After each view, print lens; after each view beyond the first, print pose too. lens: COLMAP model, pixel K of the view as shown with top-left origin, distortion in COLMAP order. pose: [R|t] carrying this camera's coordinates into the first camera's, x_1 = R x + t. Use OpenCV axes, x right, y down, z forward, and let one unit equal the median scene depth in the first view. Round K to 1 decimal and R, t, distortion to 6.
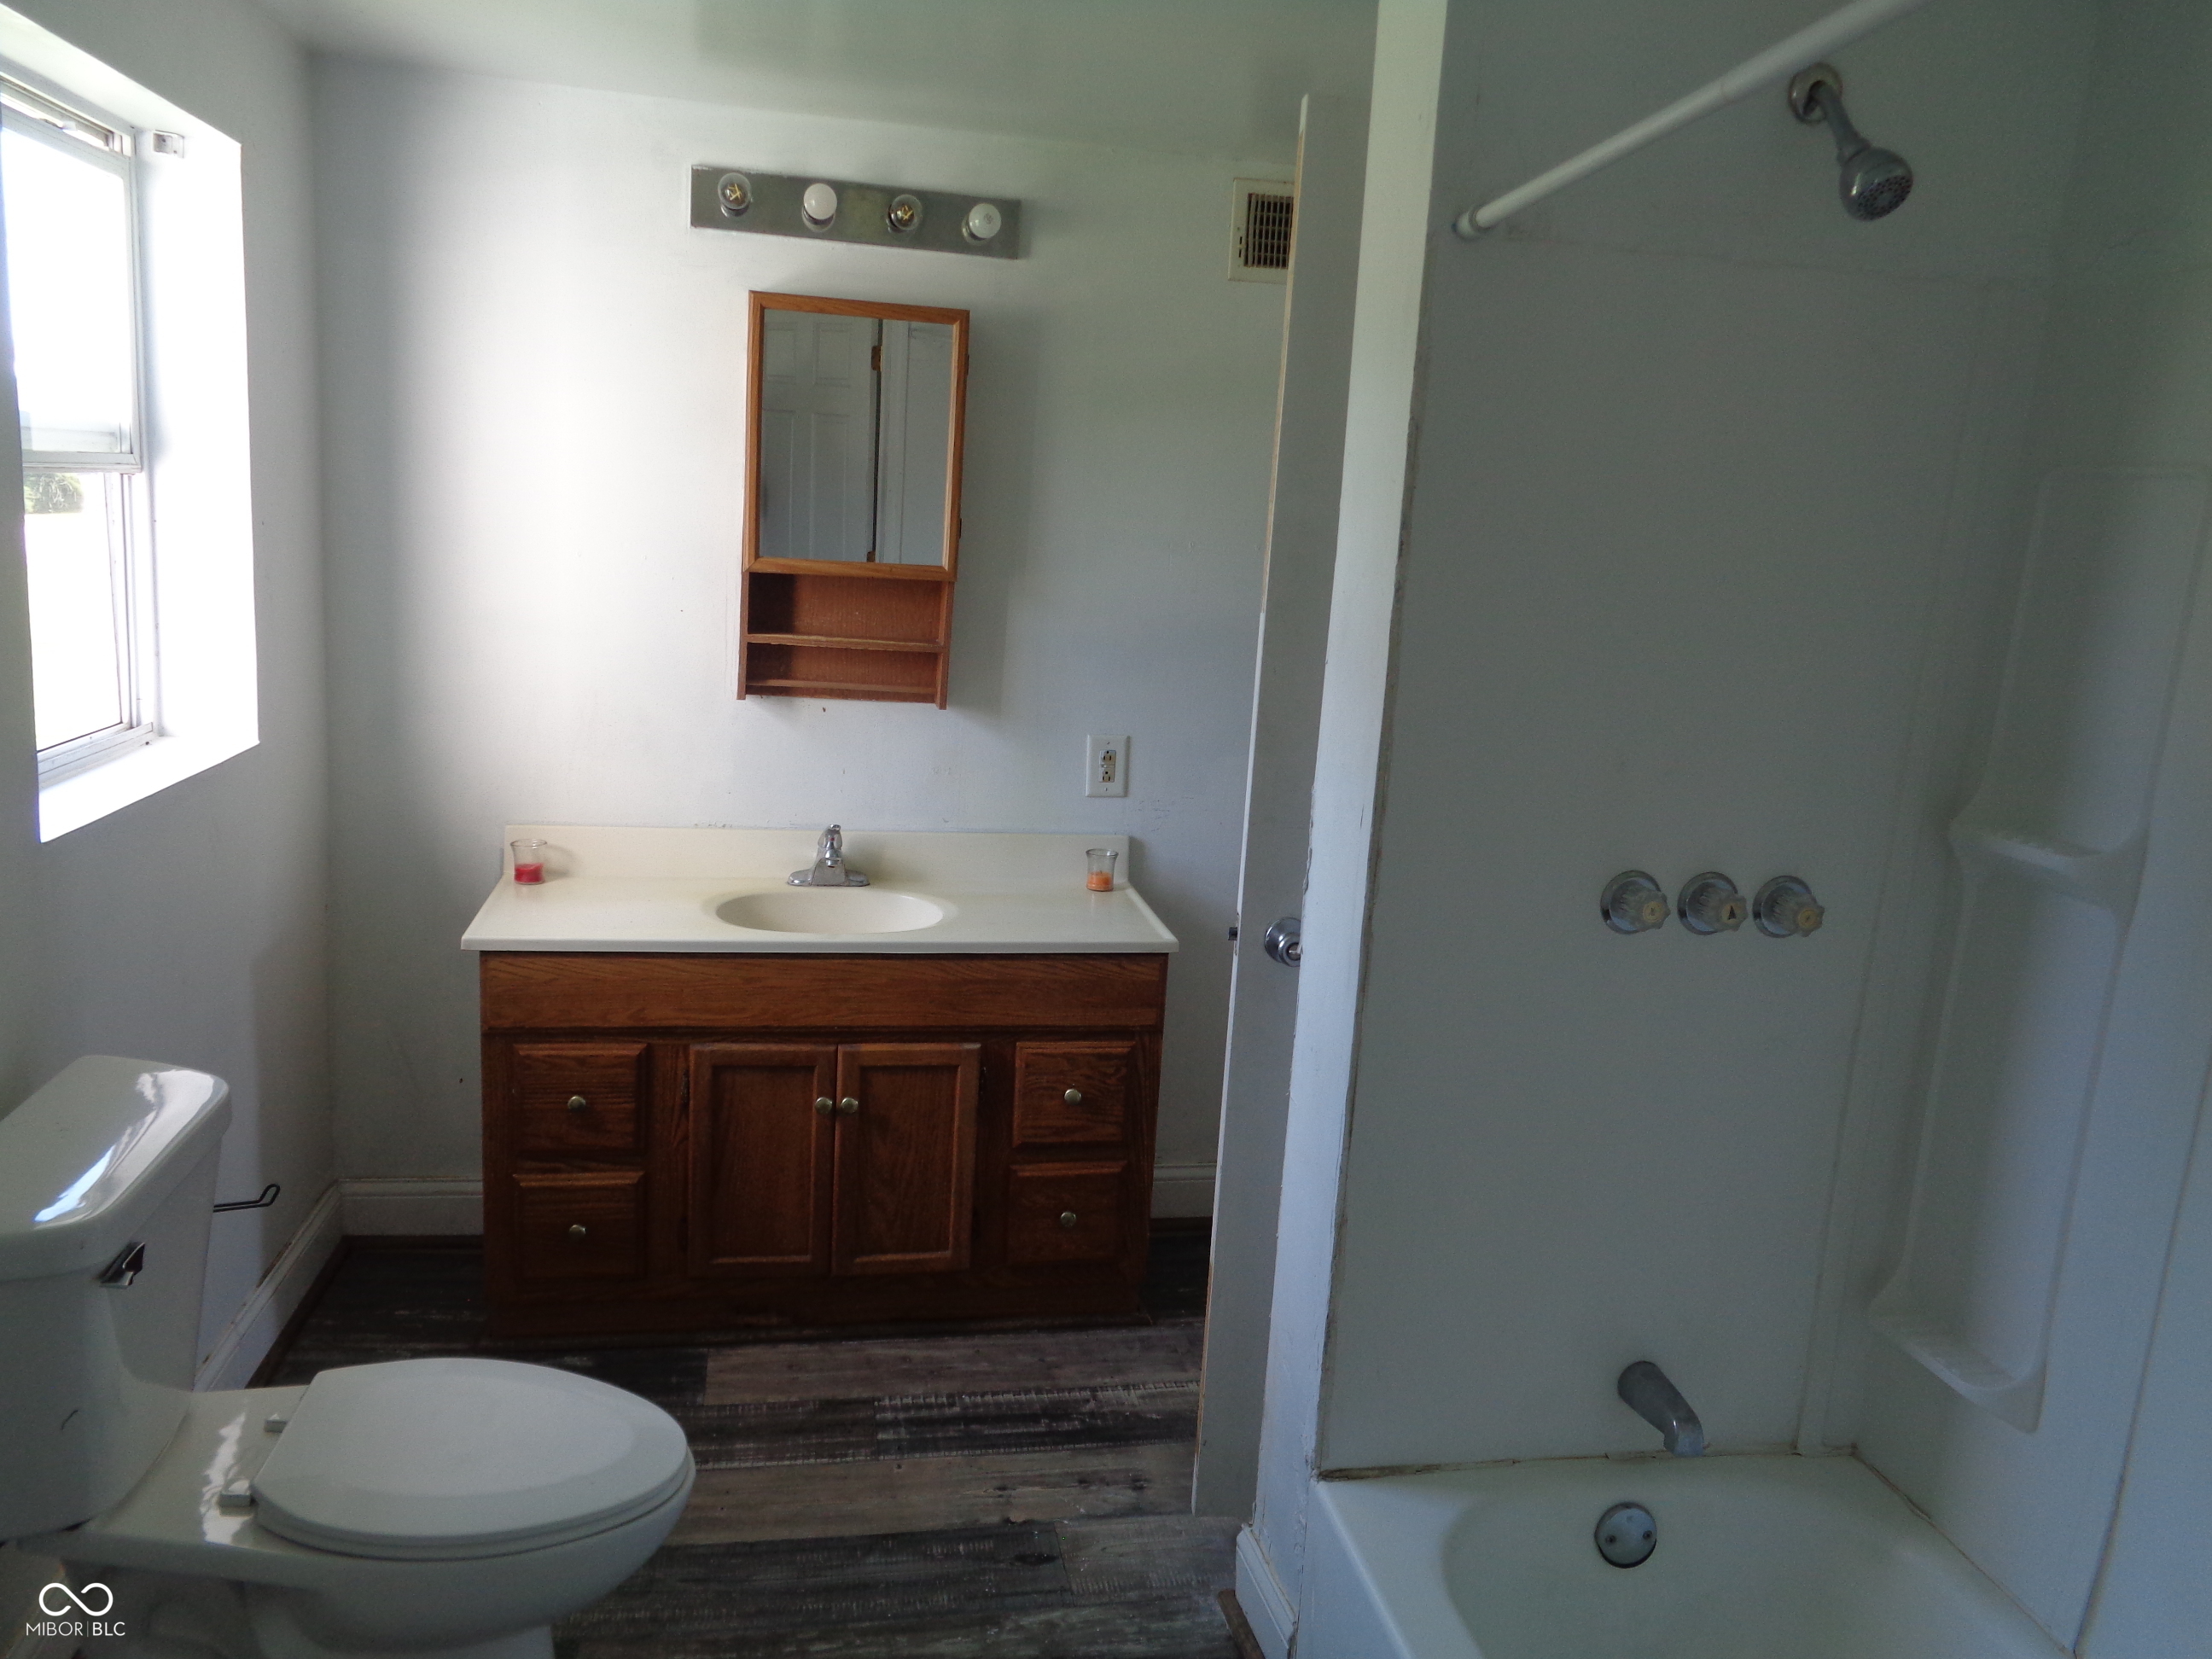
lens RADIAL K [[1674.3, 0, 1114.0], [0, 1674.3, 822.2], [0, 0, 1]] dist [0.009213, -0.008642]
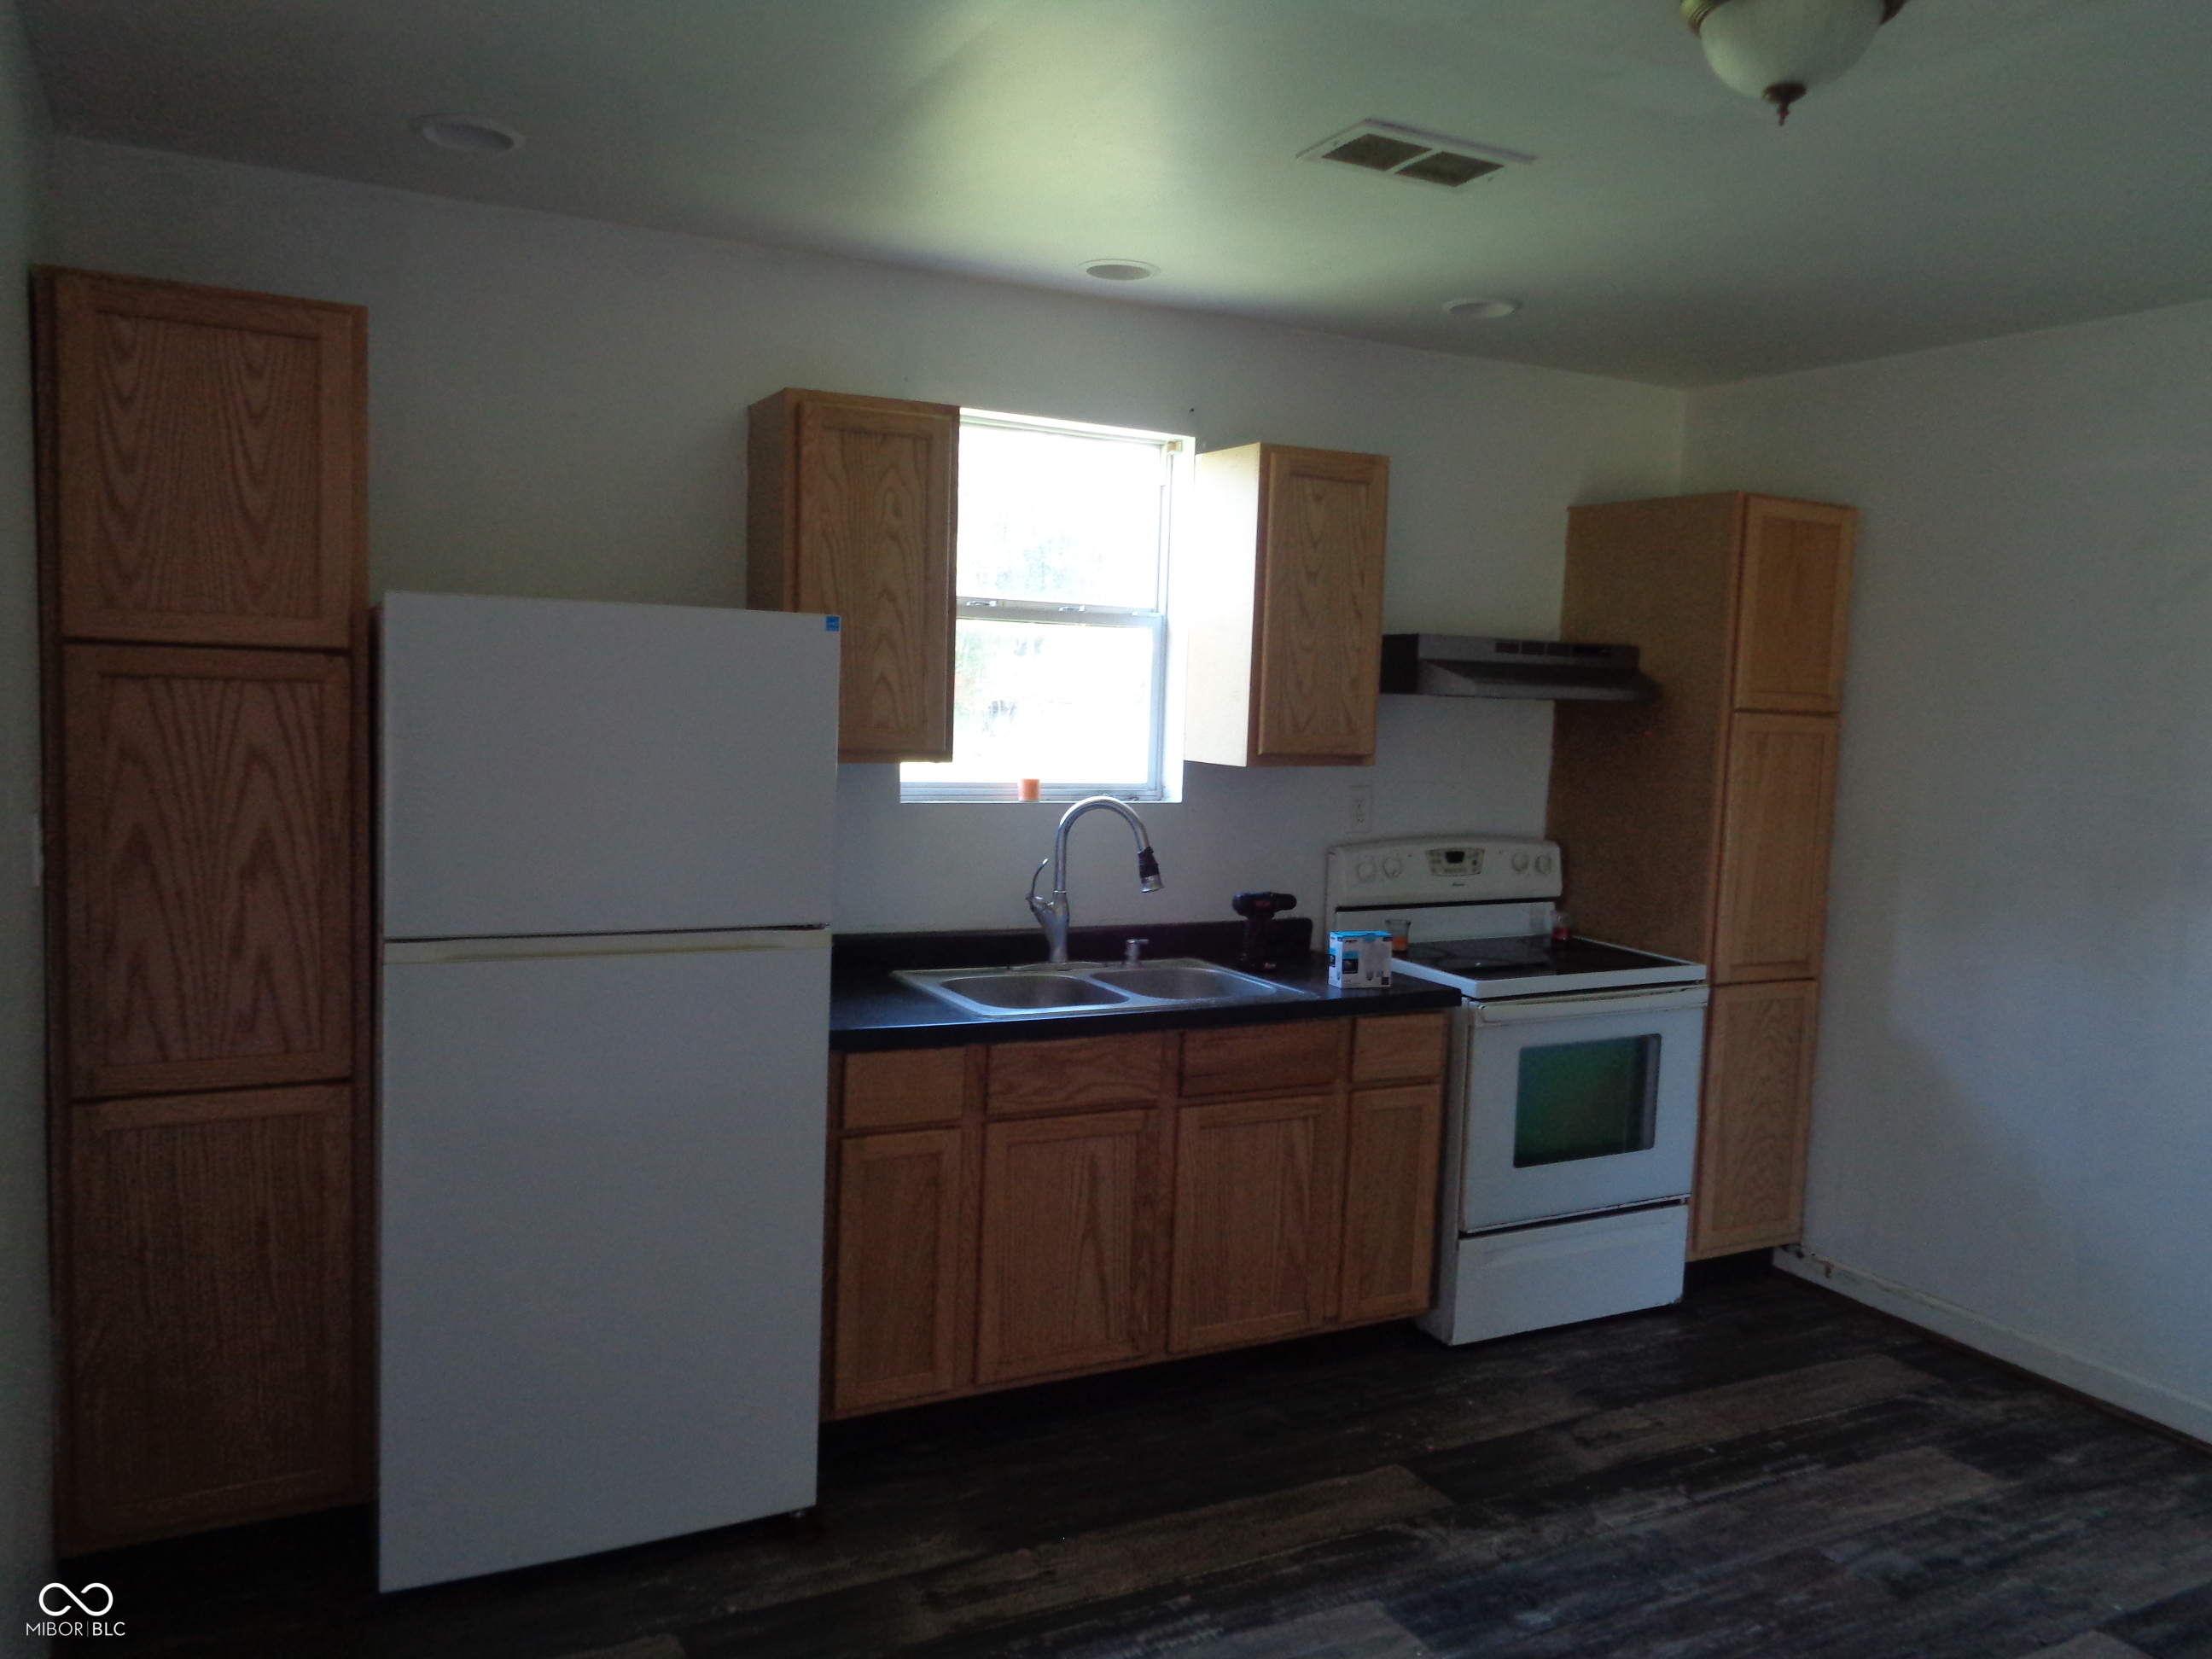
lens RADIAL K [[1674.3, 0, 1098.5], [0, 1674.3, 810.7], [0, 0, 1]] dist [0.009213, -0.008642]
pose [[-0.949682, -0.075636, -0.303946, 0.818881], [-0.155135, 0.956601, 0.246673, -0.348883], [0.272098, 0.281414, -0.920201, 1.979648]]
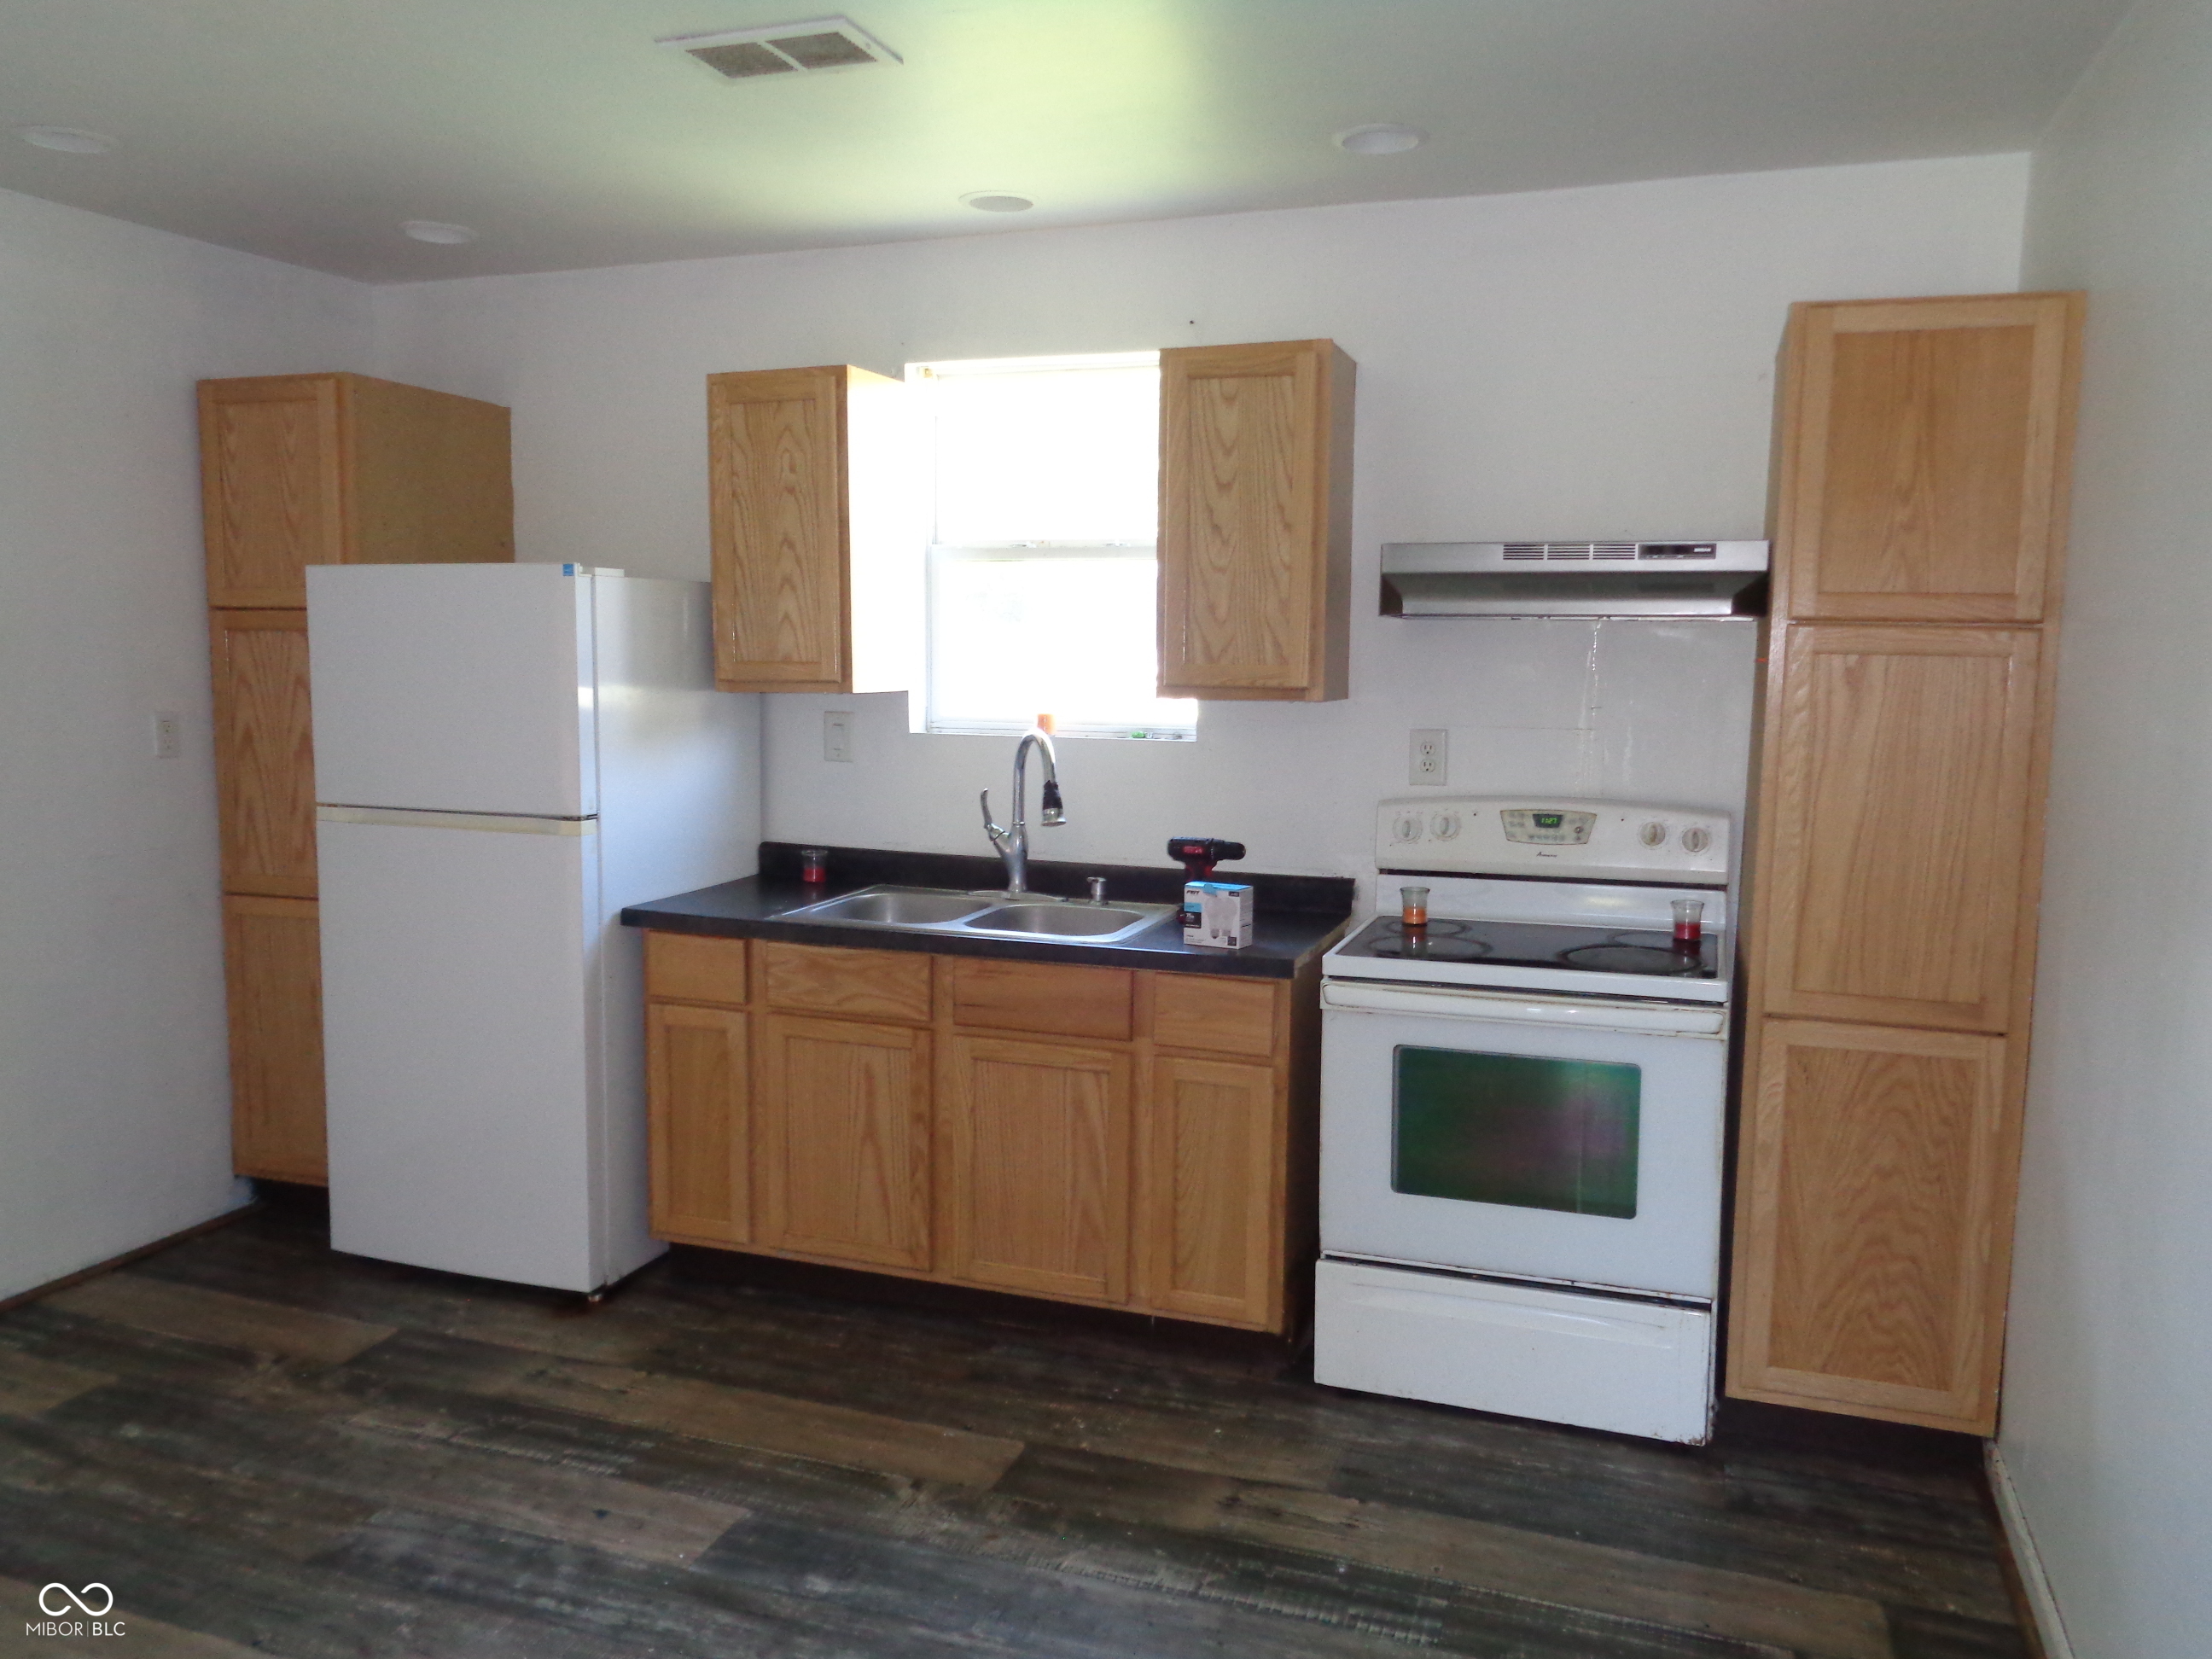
lens RADIAL K [[1674.3, 0, 1099.5], [0, 1674.3, 815.6], [0, 0, 1]] dist [0.009213, -0.008642]
pose [[-0.859621, -0.123319, 0.495827, -0.403721], [0.040318, 0.951037, 0.306436, -0.375348], [-0.509339, 0.283409, -0.812559, 1.815510]]
